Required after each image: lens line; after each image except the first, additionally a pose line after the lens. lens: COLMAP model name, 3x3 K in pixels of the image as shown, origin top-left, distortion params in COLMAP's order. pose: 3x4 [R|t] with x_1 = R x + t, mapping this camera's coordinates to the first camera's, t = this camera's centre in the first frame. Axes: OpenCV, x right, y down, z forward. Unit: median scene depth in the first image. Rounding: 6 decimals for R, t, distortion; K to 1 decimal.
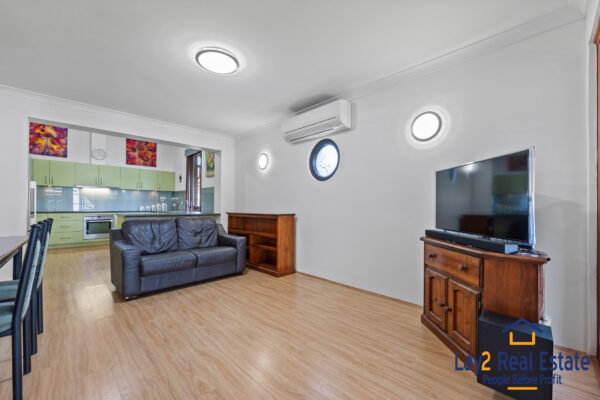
lens RADIAL K [[243.1, 0, 302.7], [0, 243.1, 207.3], [0, 0, 1]] dist [-0.005421, 0.001234]
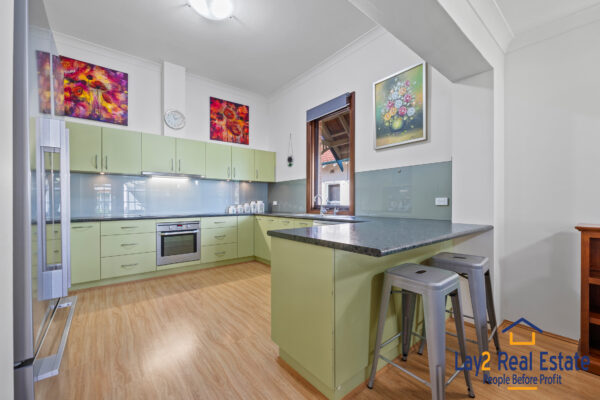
lens RADIAL K [[243.1, 0, 300.2], [0, 243.1, 203.9], [0, 0, 1]] dist [-0.005421, 0.001234]
pose [[0.994181, -0.008756, -0.107368, -0.503836], [0.009529, 0.999932, 0.006693, -0.014237], [0.107302, -0.007677, 0.994197, 0.465888]]
